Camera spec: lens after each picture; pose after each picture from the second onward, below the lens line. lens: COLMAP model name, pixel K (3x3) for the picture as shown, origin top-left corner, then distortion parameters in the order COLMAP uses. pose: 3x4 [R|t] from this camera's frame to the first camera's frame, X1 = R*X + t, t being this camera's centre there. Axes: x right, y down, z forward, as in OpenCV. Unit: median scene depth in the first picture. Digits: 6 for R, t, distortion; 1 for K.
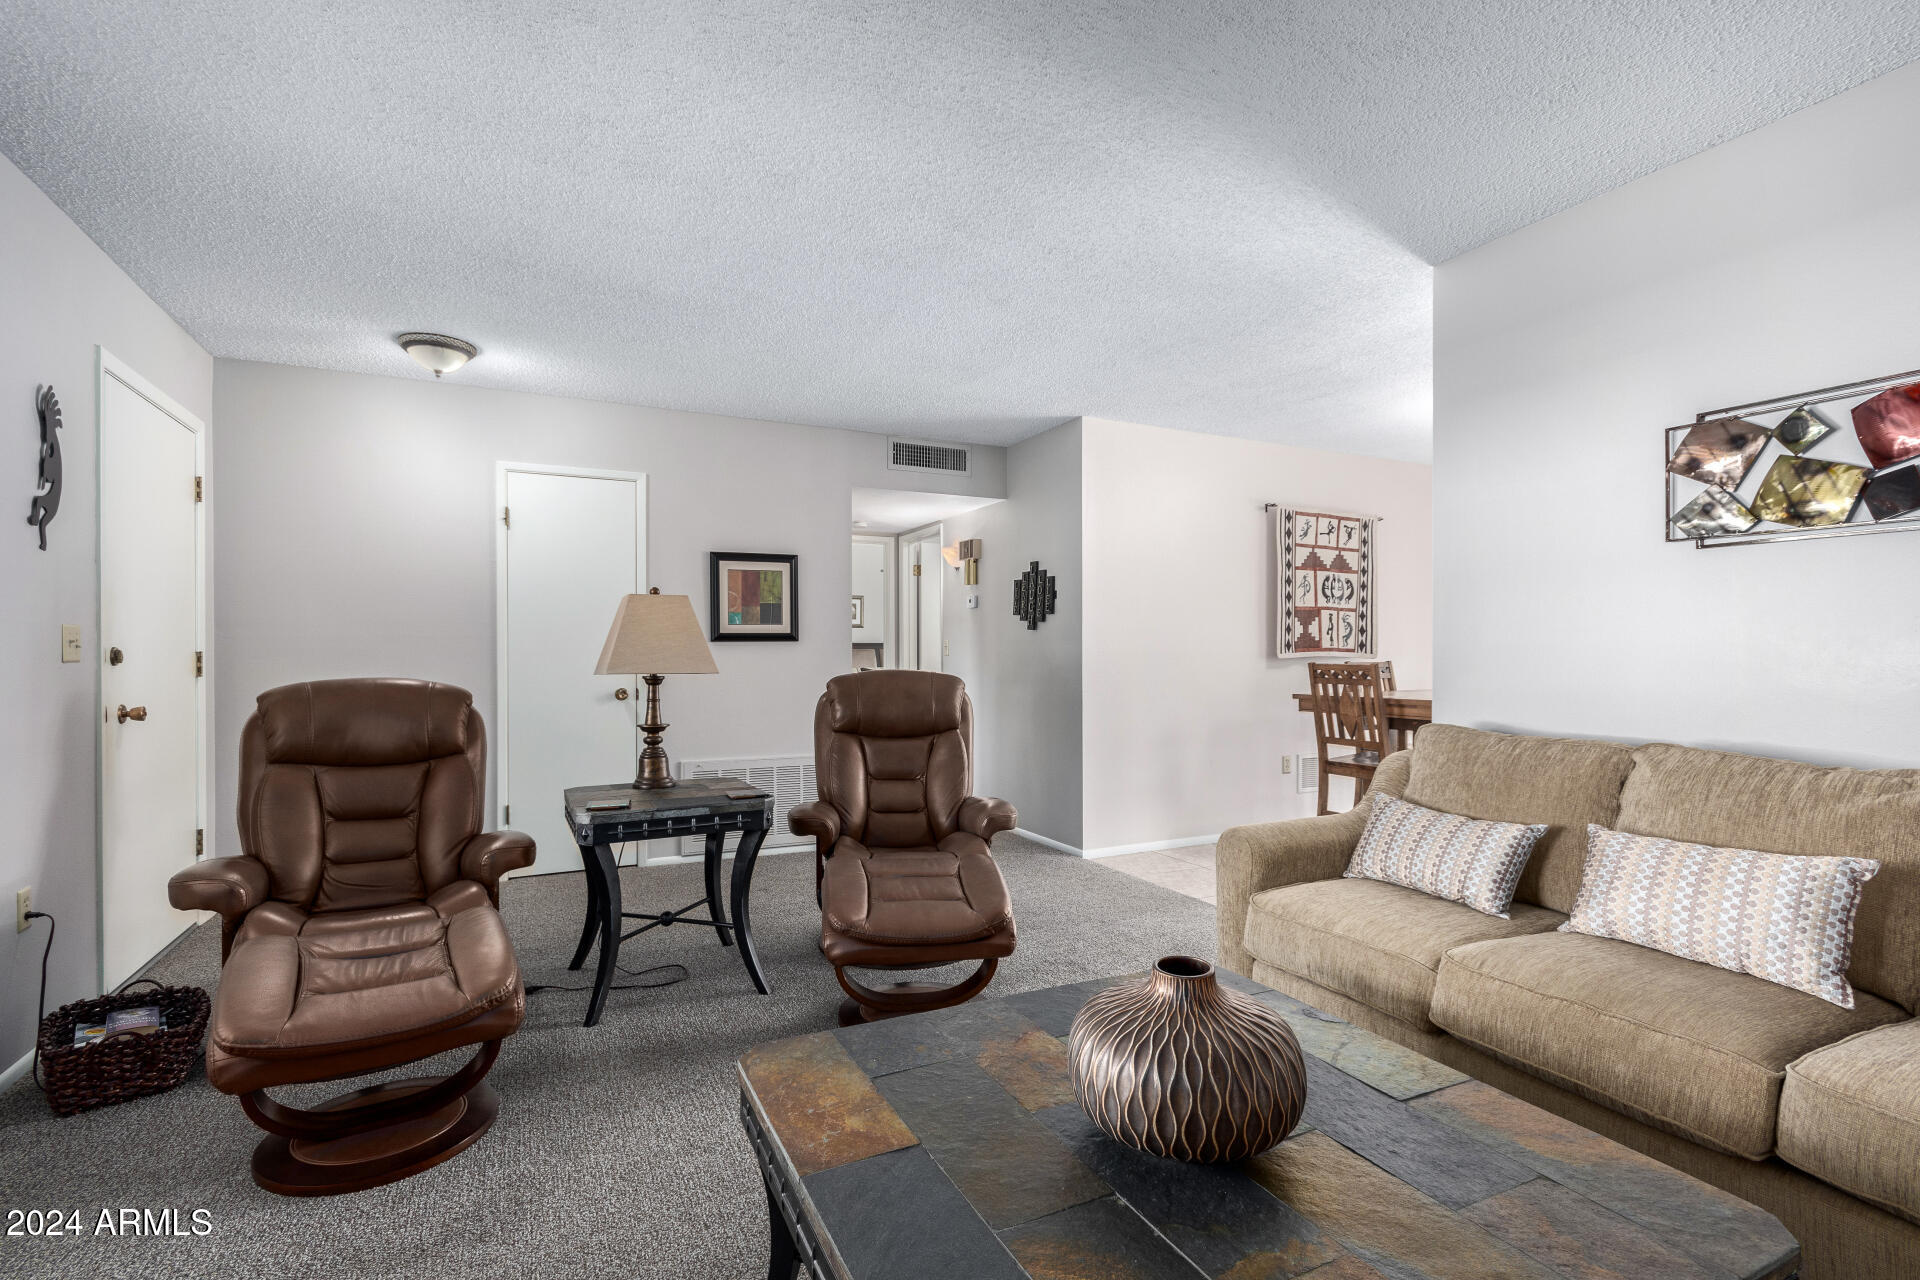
lens RADIAL K [[886.7, 0, 955.6], [0, 886.7, 657.4], [0, 0, 1]] dist [0.004332, 0.001026]
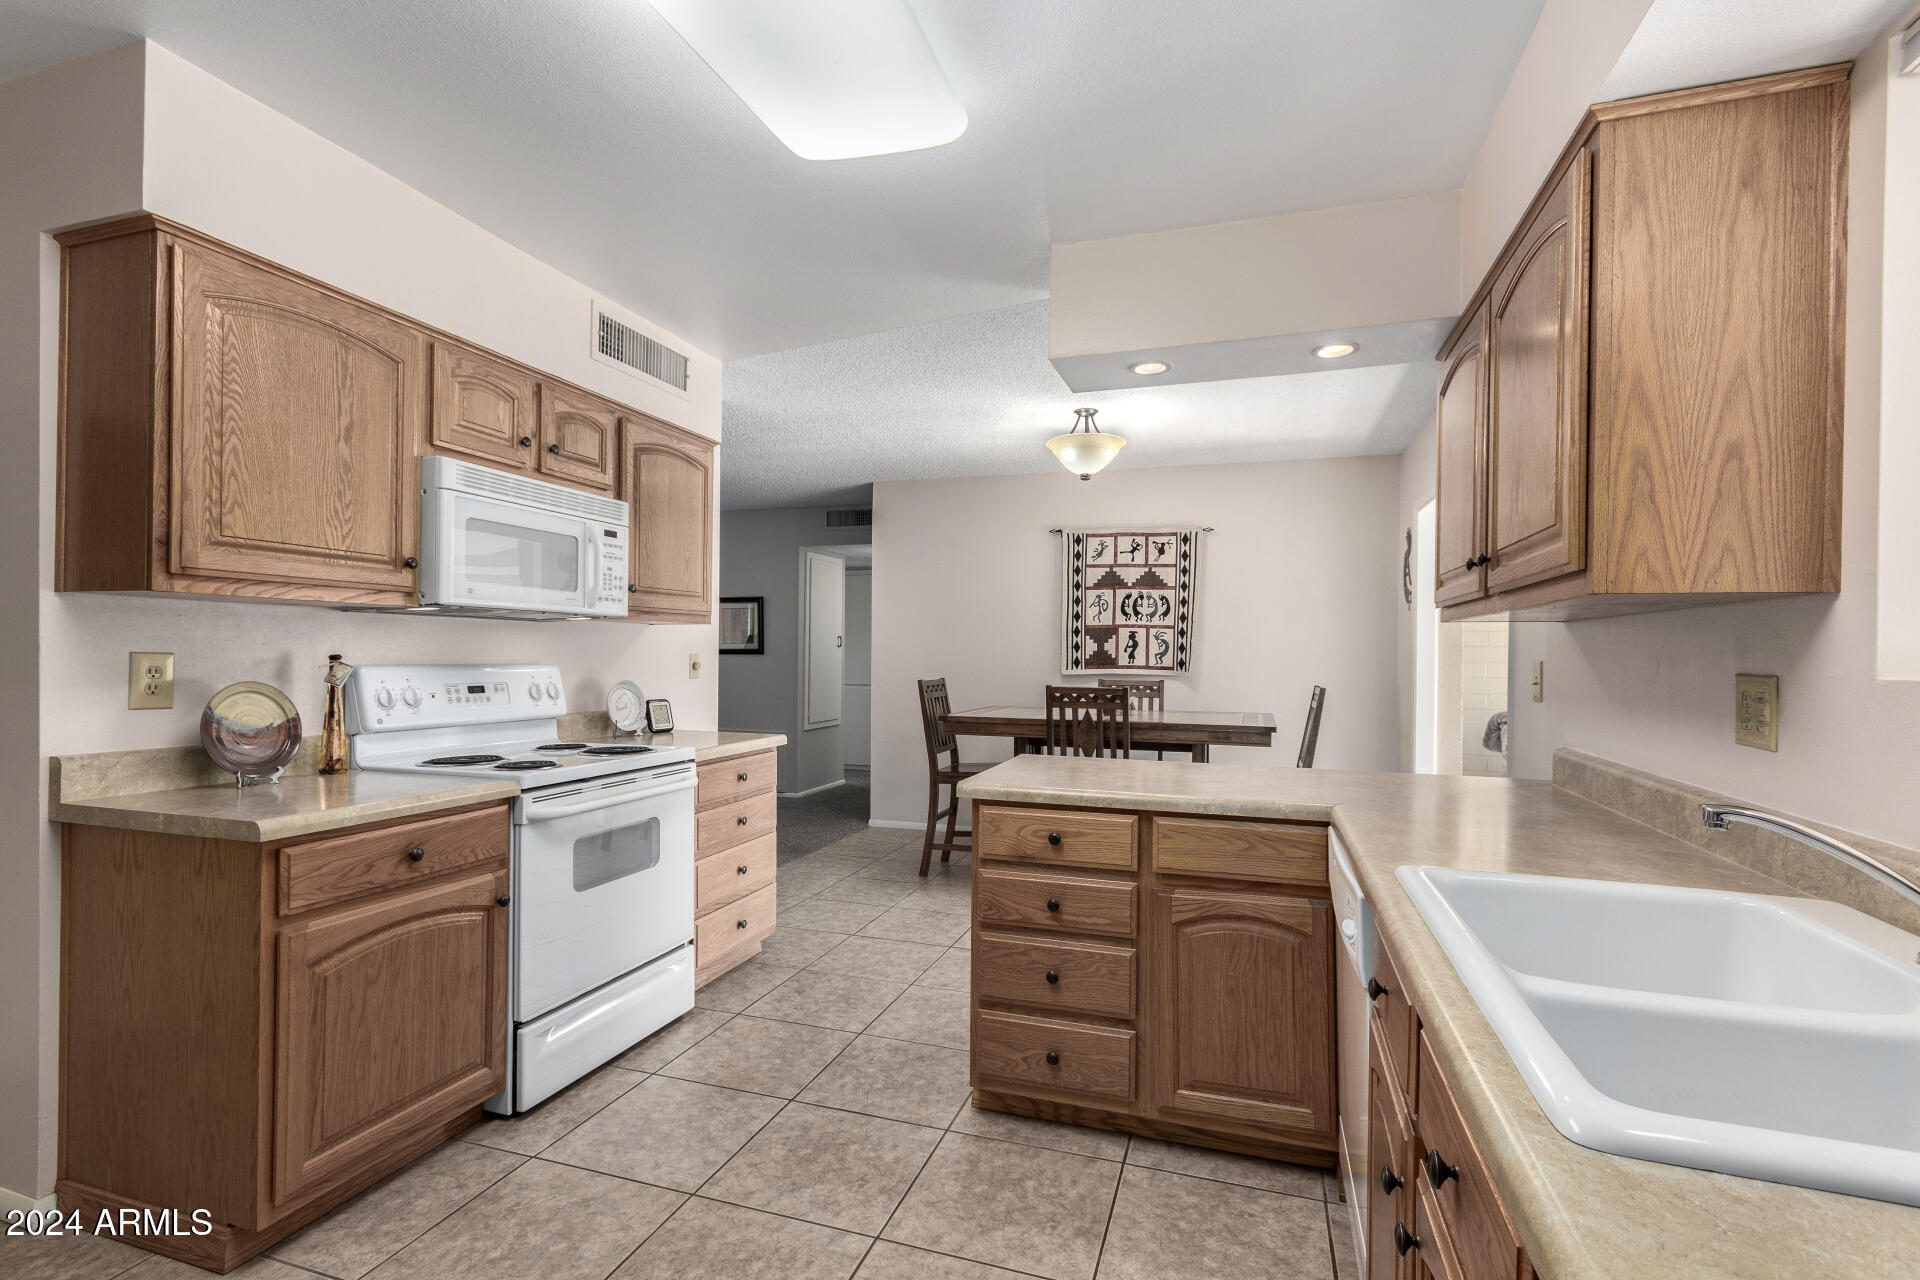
lens RADIAL K [[886.7, 0, 959.7], [0, 886.7, 652.5], [0, 0, 1]] dist [0.004332, 0.001026]
pose [[0.712868, 0.008268, -0.701249, 1.032924], [-0.014269, 0.999894, -0.002717, -0.020788], [0.701153, 0.011943, 0.712911, 0.156716]]
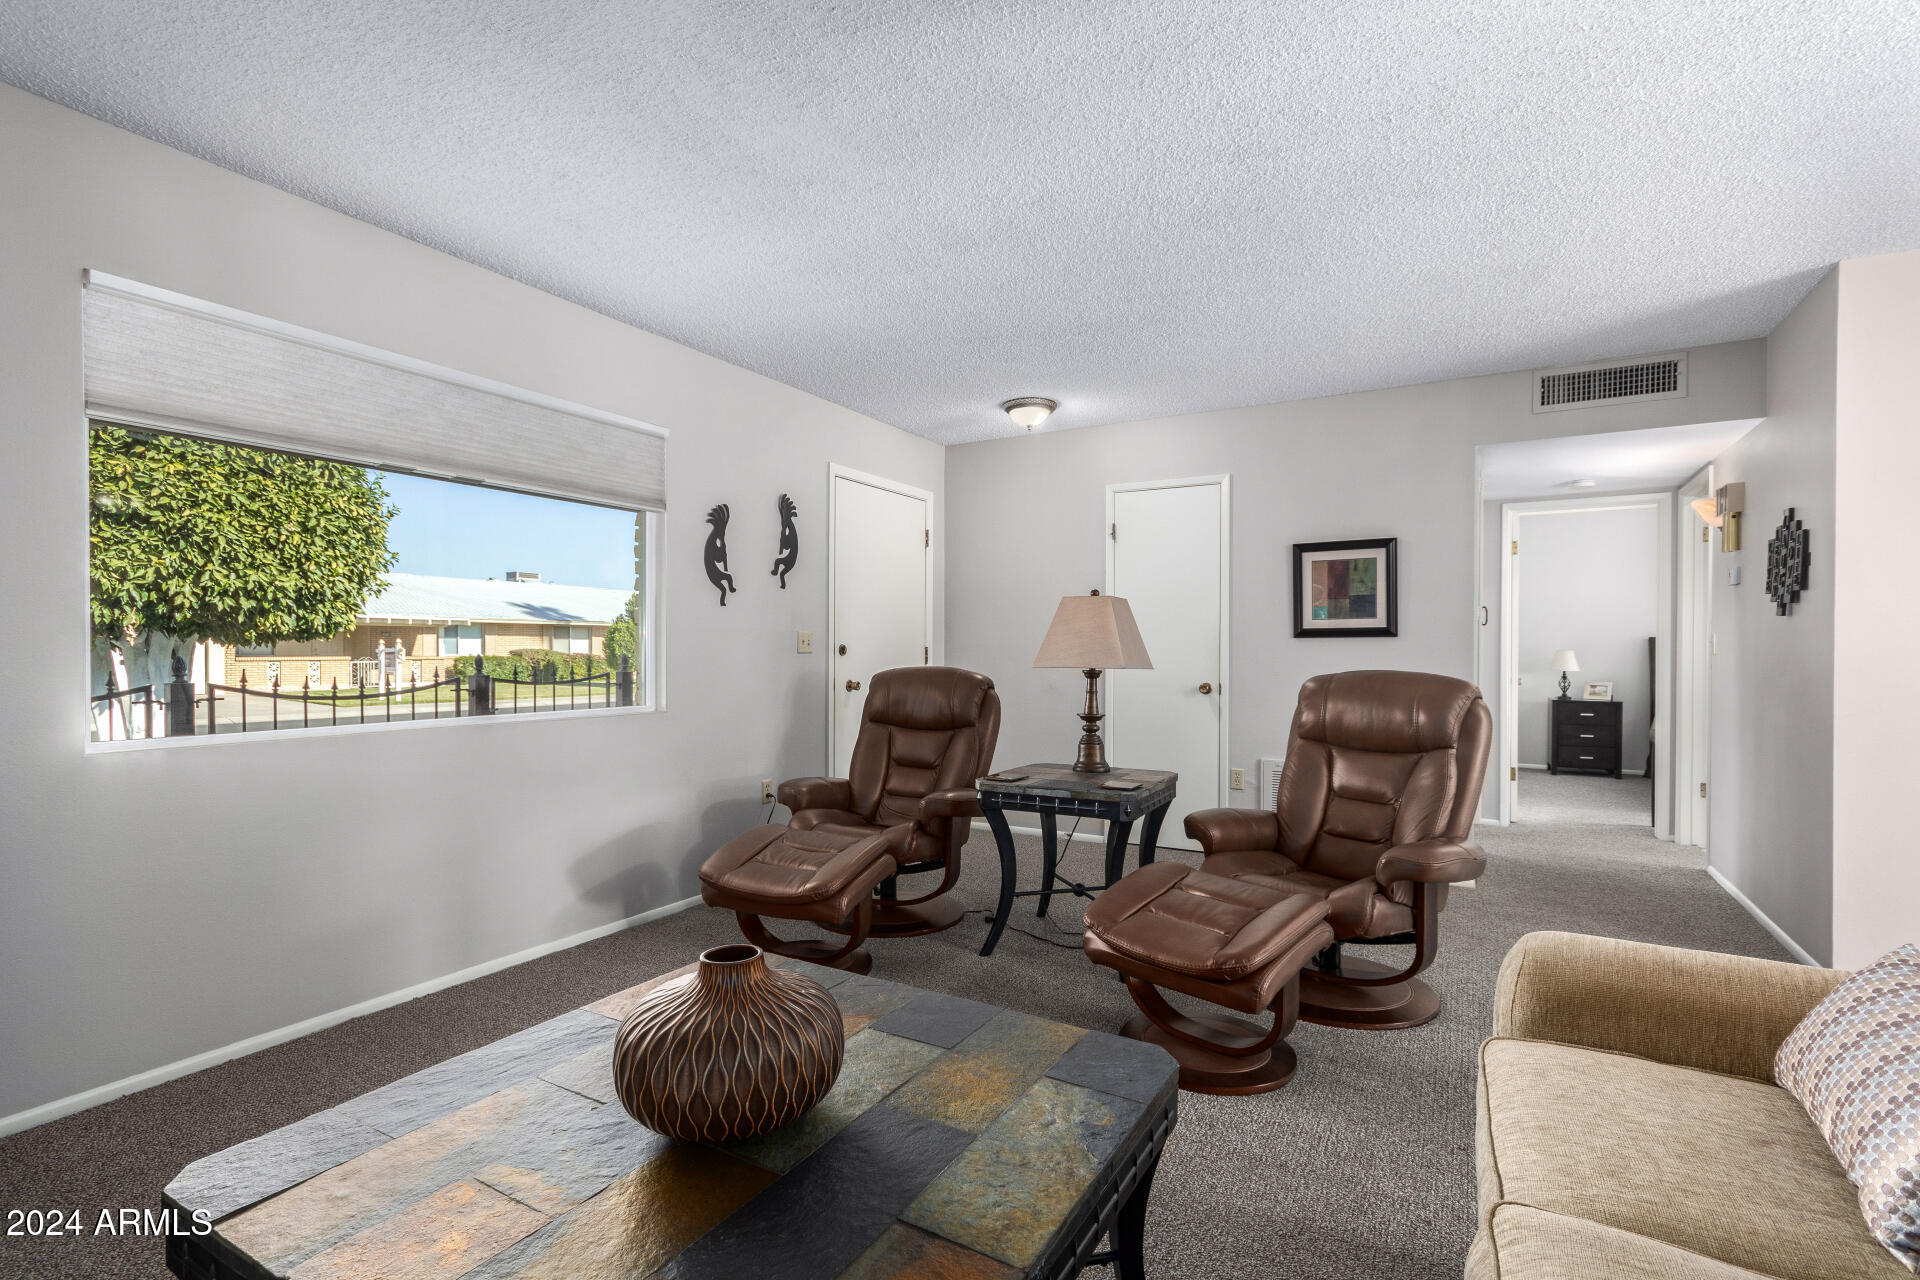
lens RADIAL K [[886.7, 0, 959.4], [0, 886.7, 655.7], [0, 0, 1]] dist [0.004332, 0.001026]
pose [[0.560256, 0.009730, -0.828262, 0.284206], [-0.007936, 0.999948, 0.006379, -0.001604], [0.828281, 0.002999, 0.560304, 0.145703]]
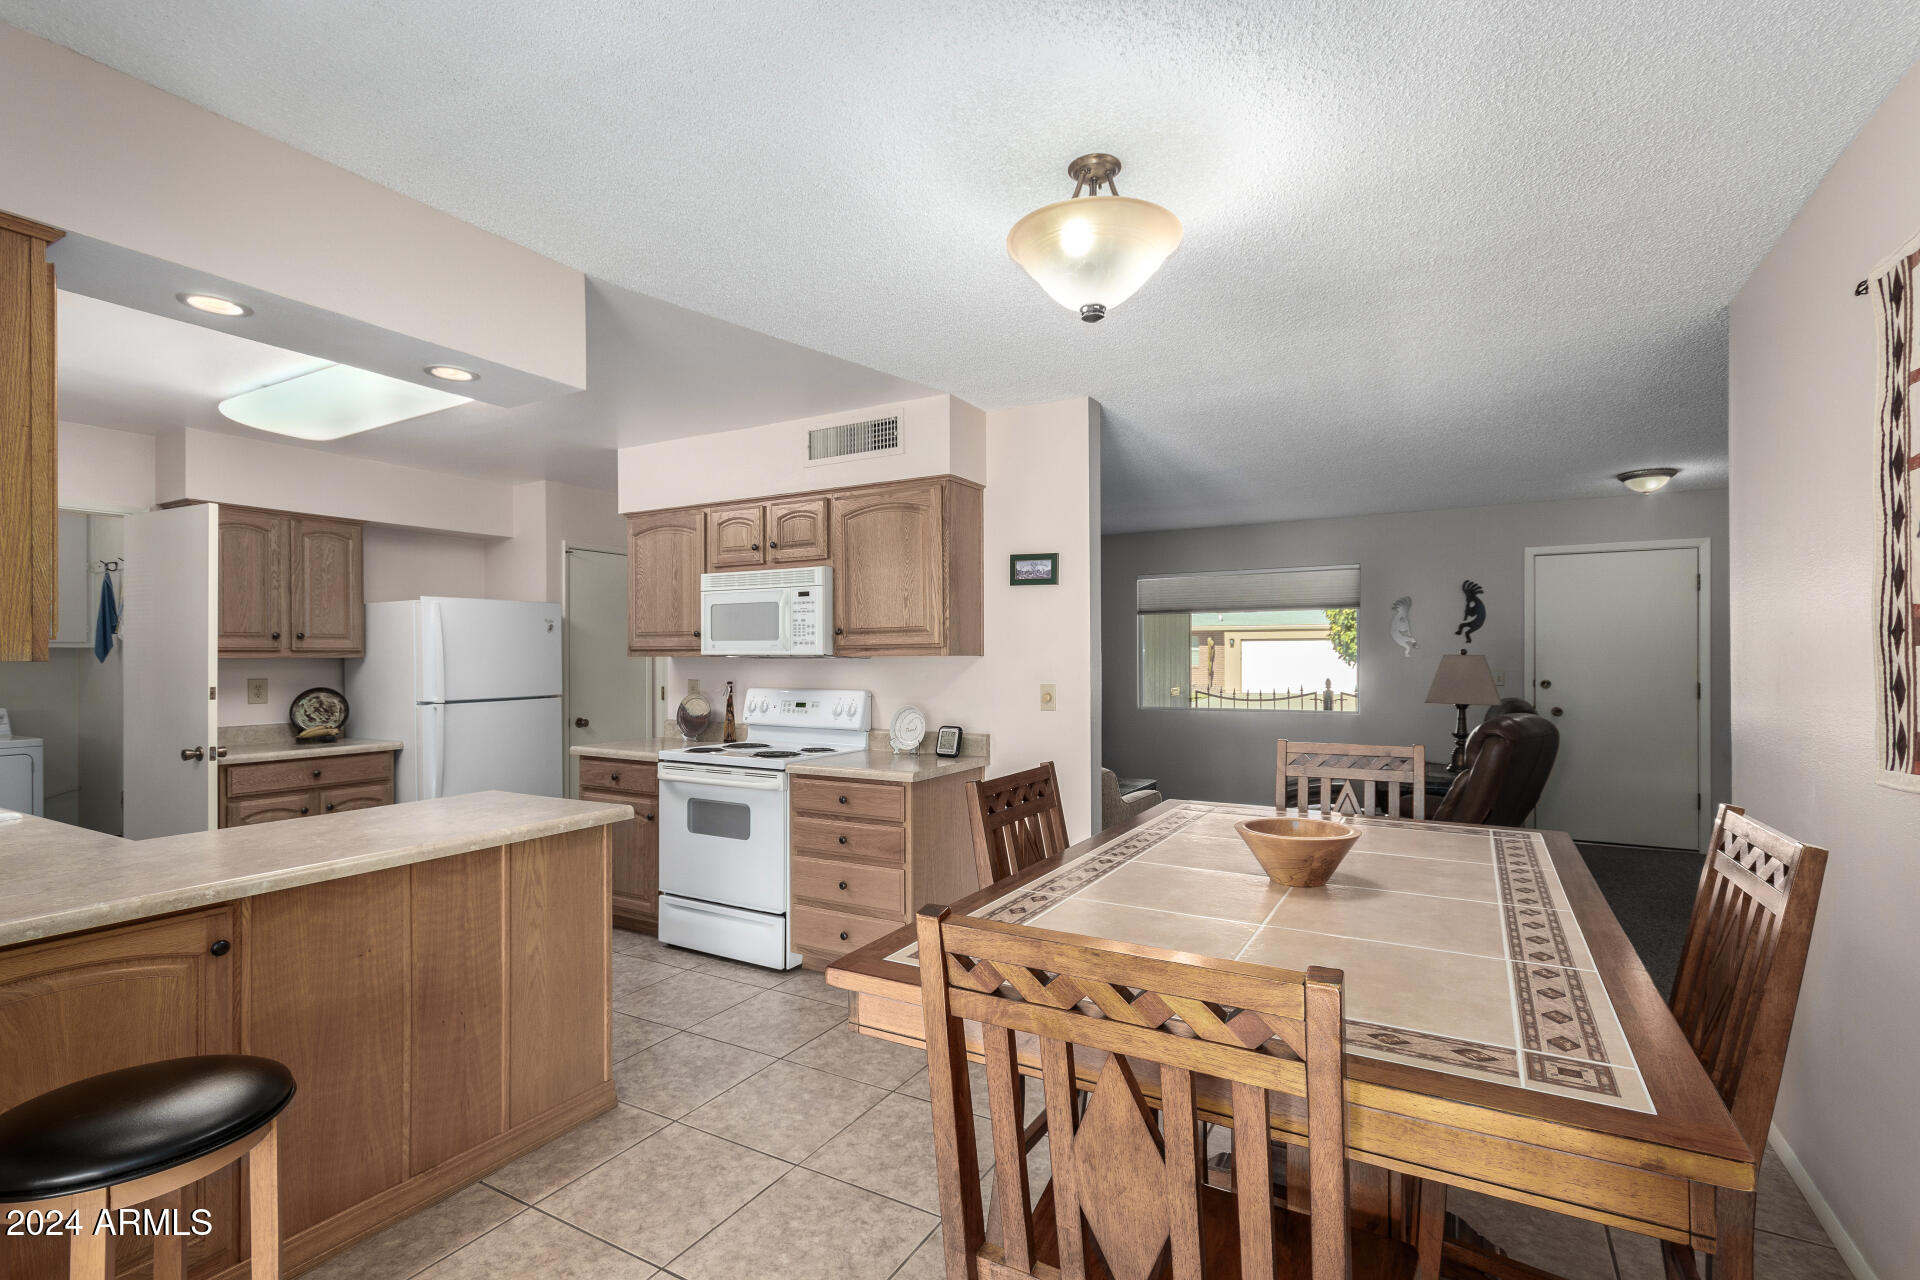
lens RADIAL K [[886.7, 0, 954.7], [0, 886.7, 656.6], [0, 0, 1]] dist [0.004332, 0.001026]
pose [[-0.830161, 0.004253, -0.557508, 0.797371], [0.001859, 0.999986, 0.004860, -0.044305], [0.557521, 0.002998, -0.830158, 1.088294]]
